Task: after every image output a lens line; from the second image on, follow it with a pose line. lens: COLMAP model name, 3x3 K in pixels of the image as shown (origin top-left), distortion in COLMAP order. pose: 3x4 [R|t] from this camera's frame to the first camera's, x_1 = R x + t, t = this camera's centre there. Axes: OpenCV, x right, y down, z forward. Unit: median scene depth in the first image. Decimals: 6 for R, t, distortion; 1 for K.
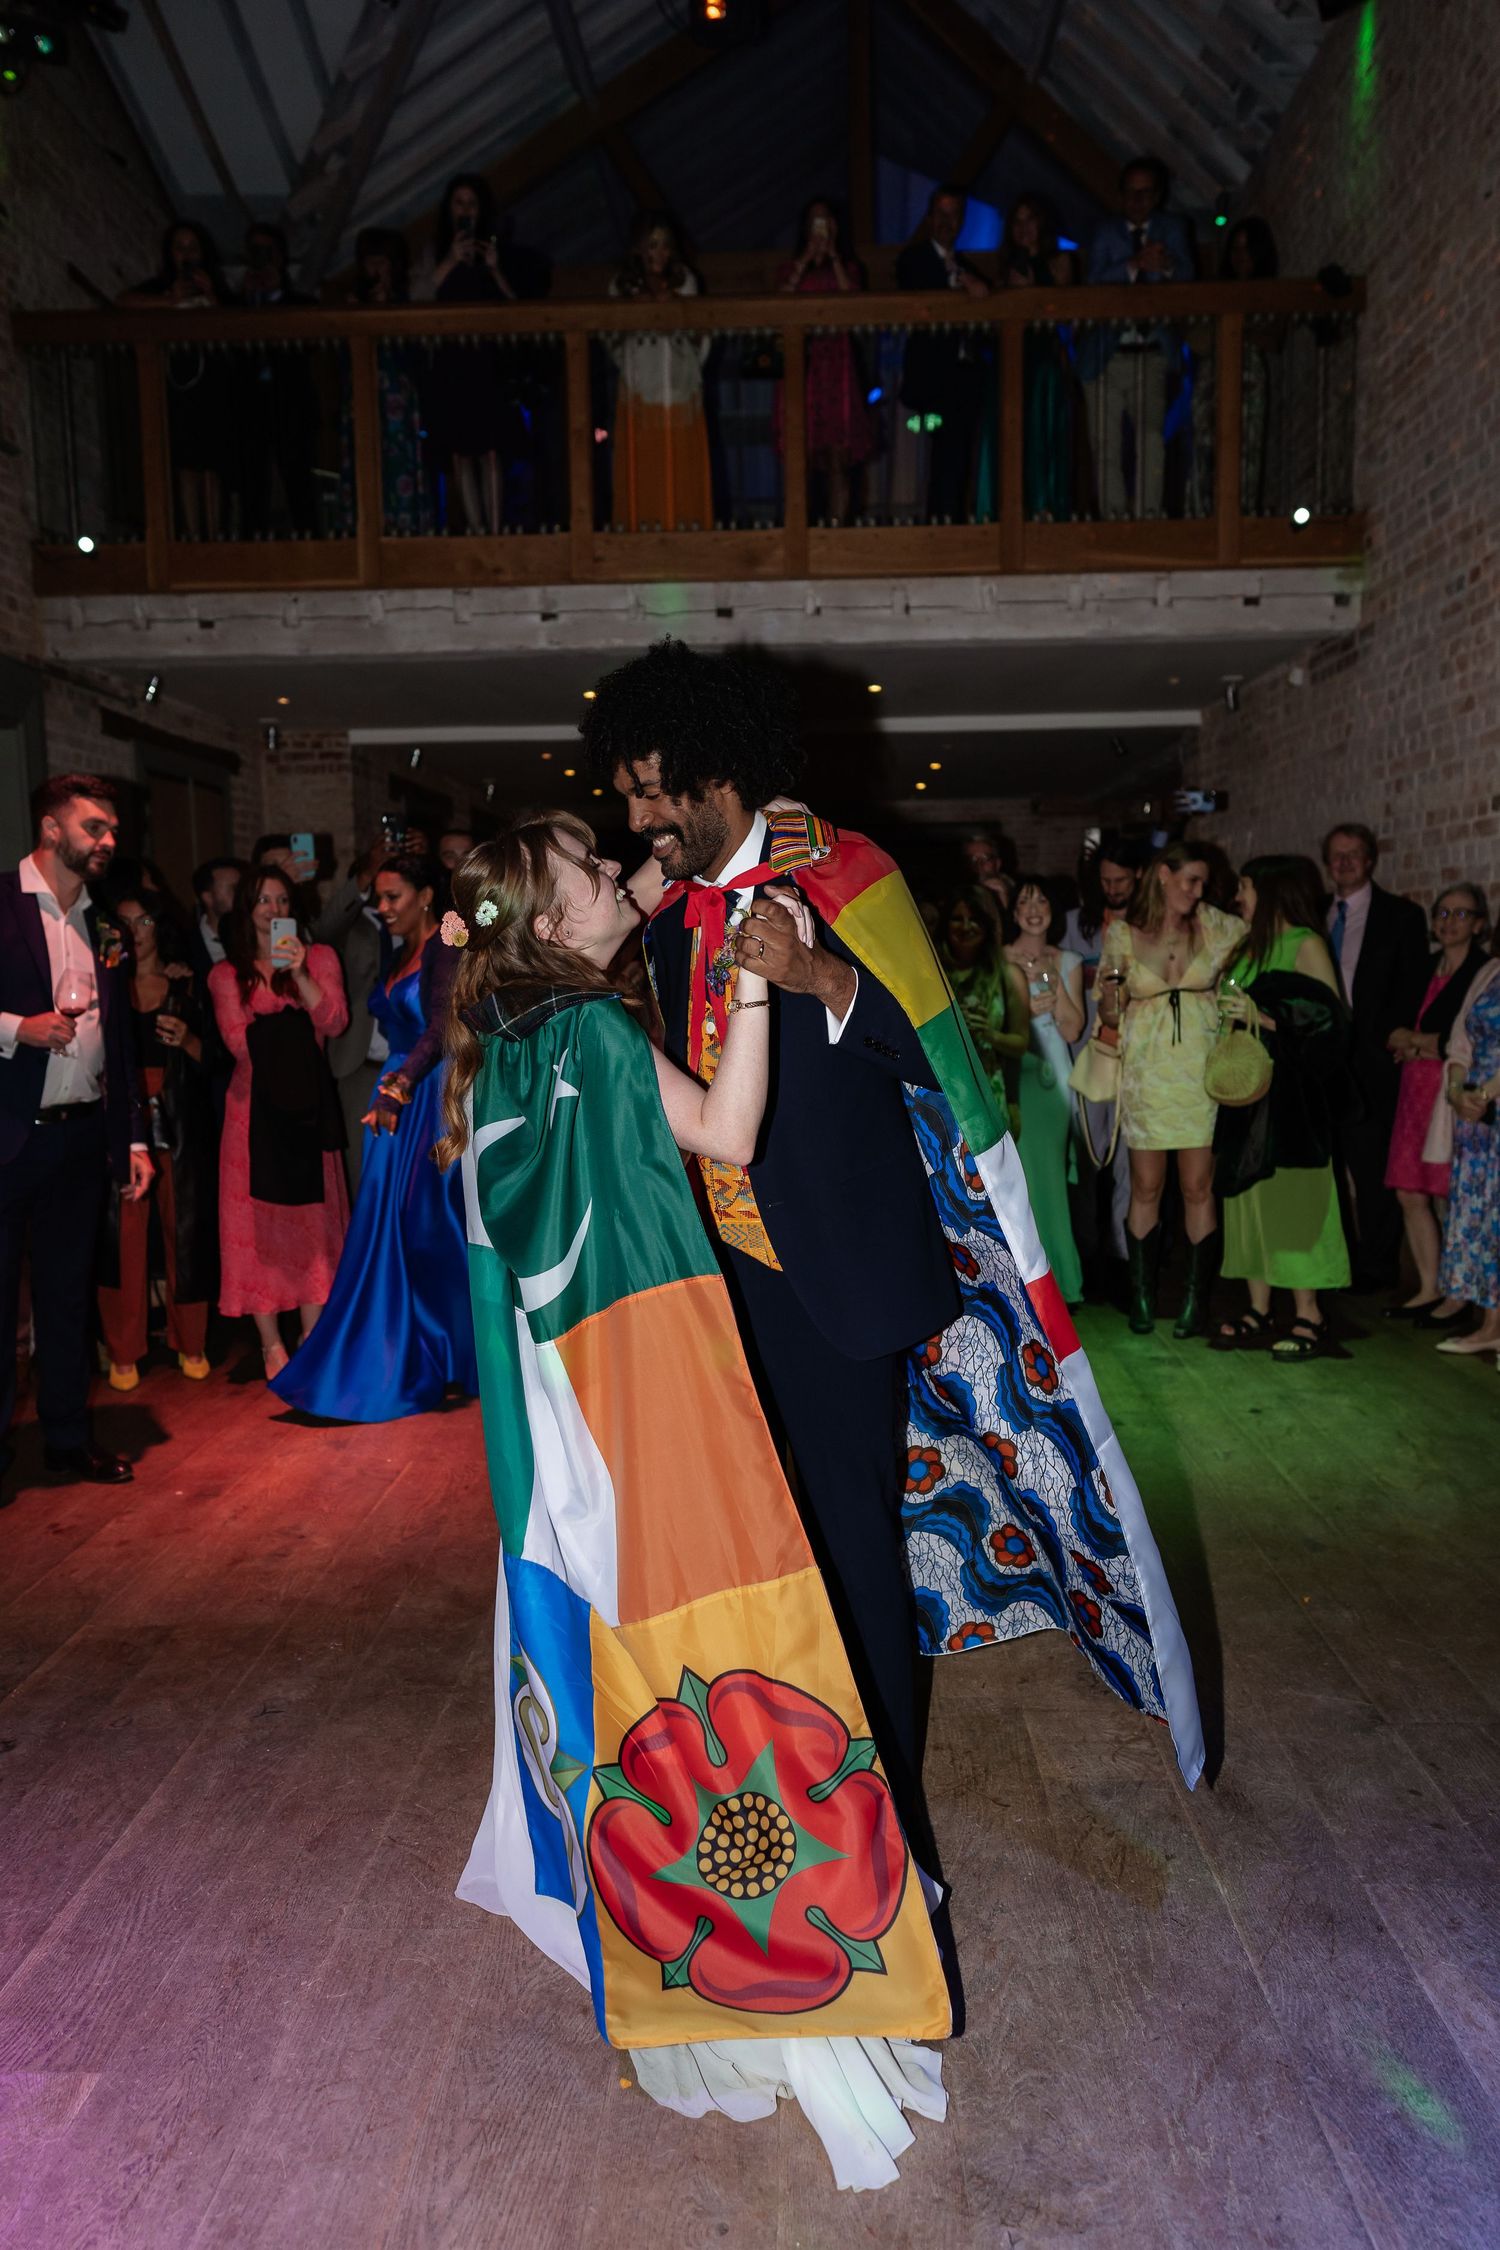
lens RADIAL K [[1531.2, 0, 751.3], [0, 1531.2, 1109.8], [0, 0, 1]] dist [-0.001452, 0.002551]
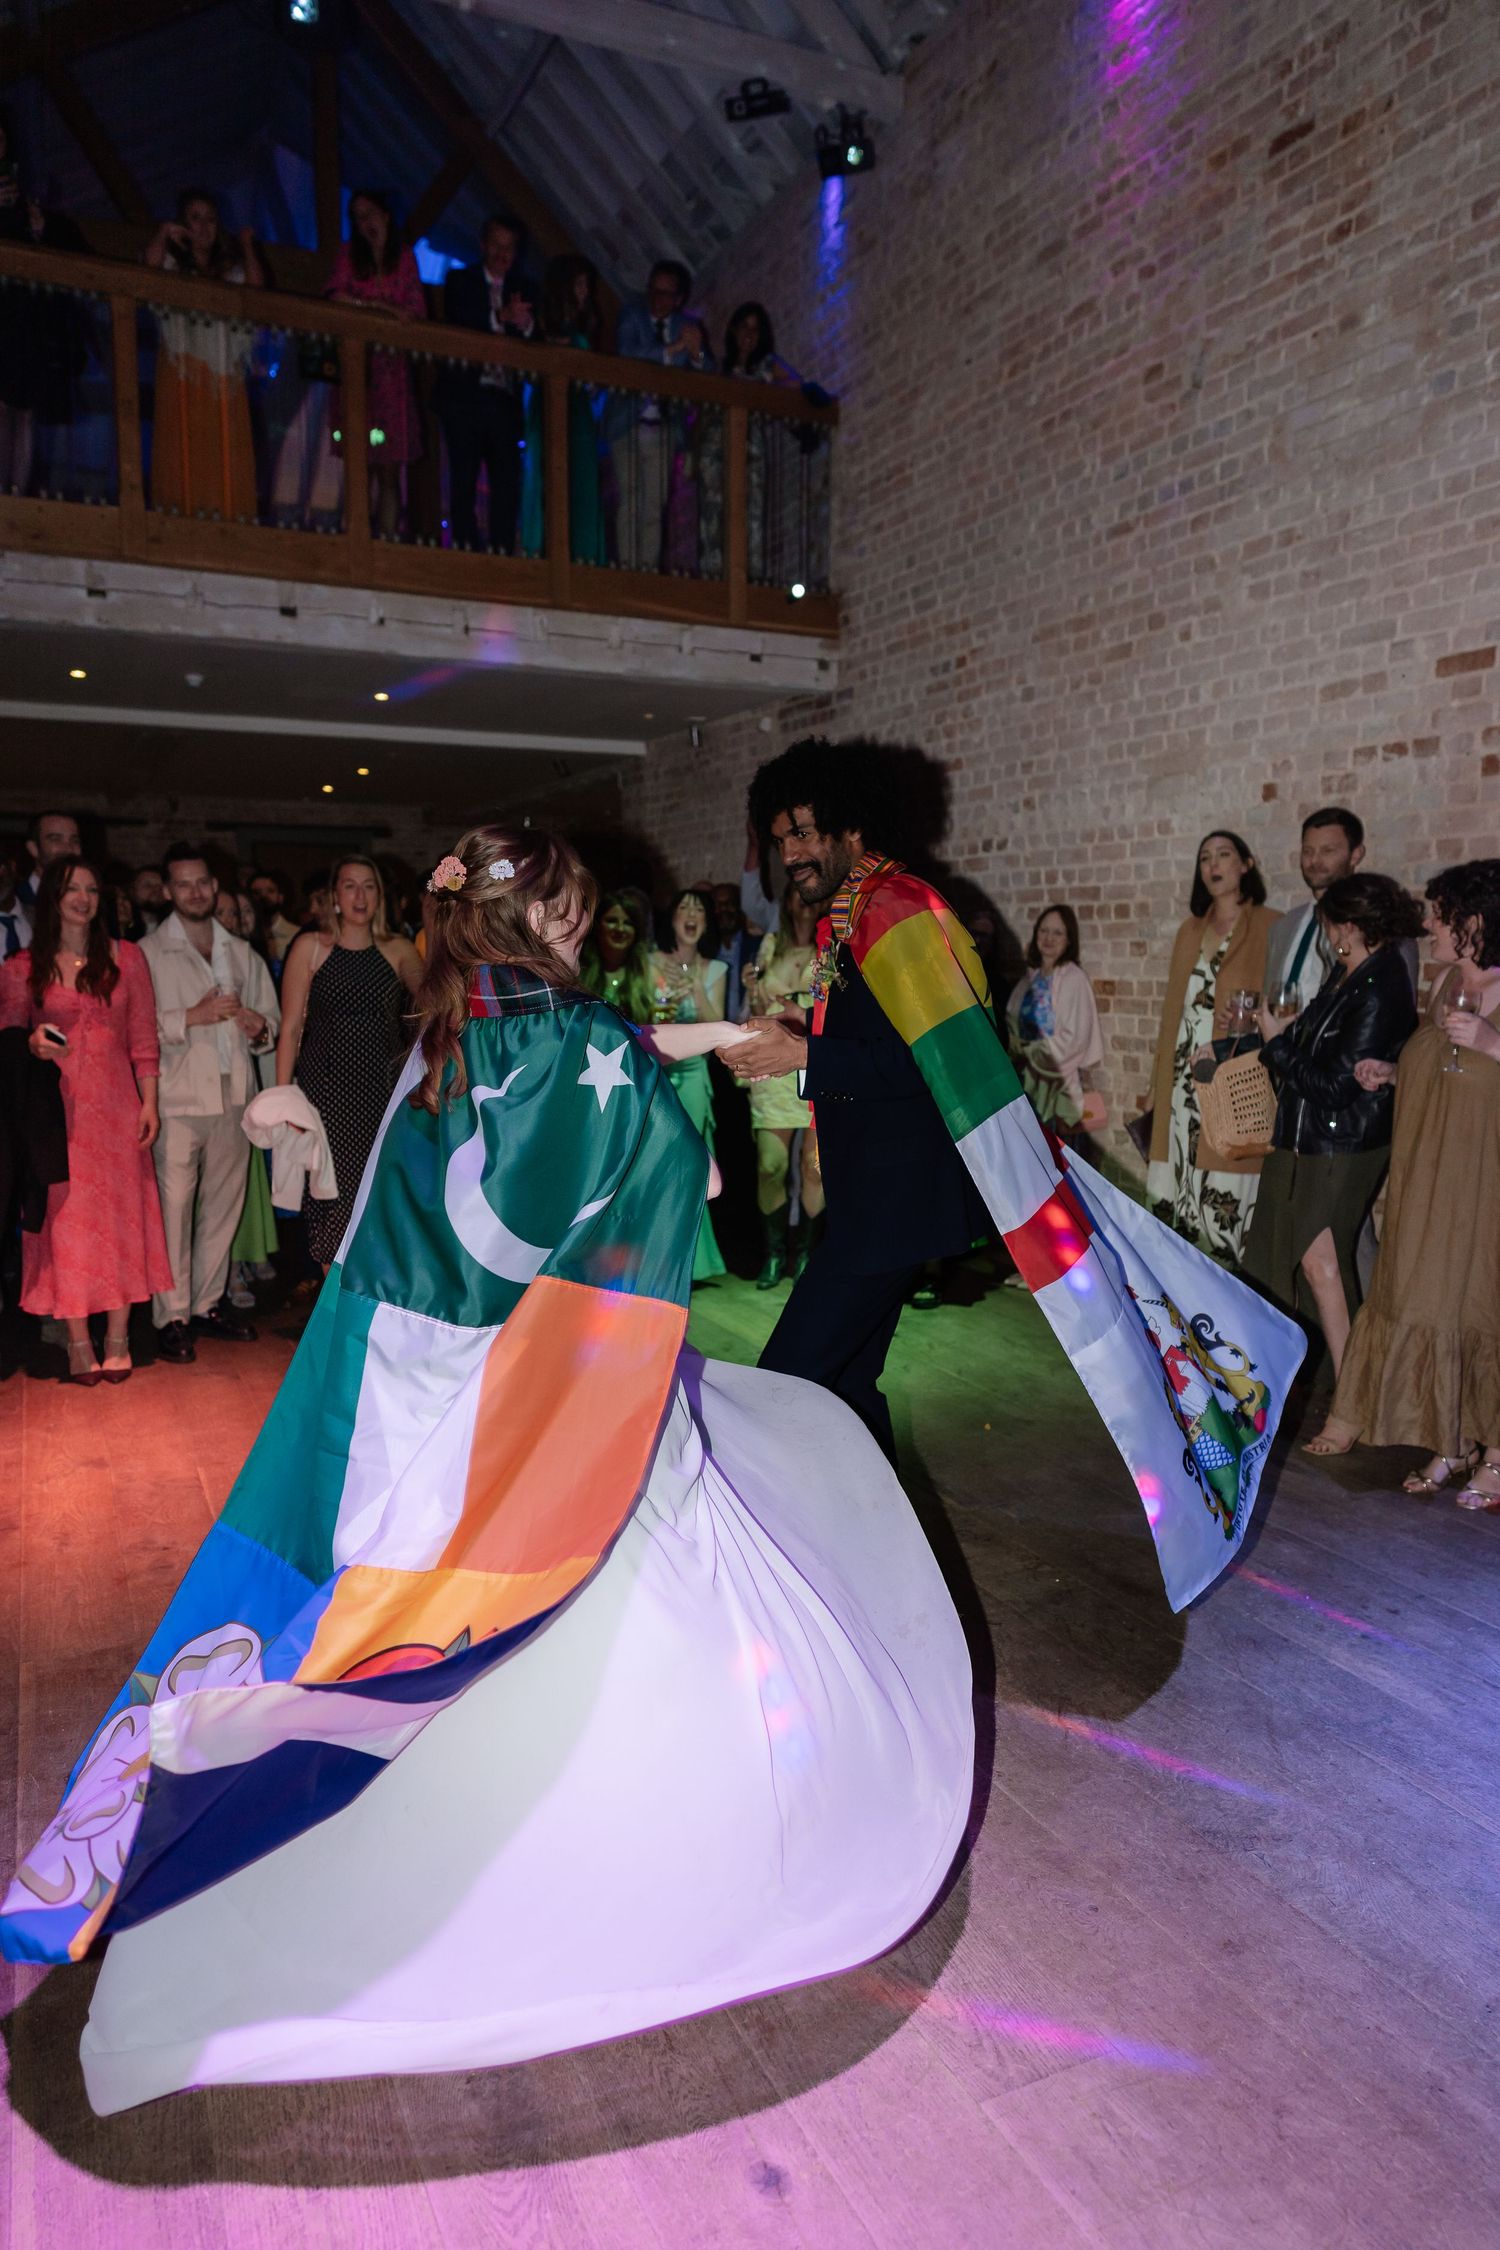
lens RADIAL K [[1492.1, 0, 750.0], [0, 1492.1, 1125.0], [0, 0, 1]] dist [-0.002024, 0.004055]
pose [[0.886796, -0.034646, 0.460861, -0.212824], [0.029870, 0.999398, 0.017655, 0.002554], [-0.461195, -0.001891, 0.887297, -0.005647]]
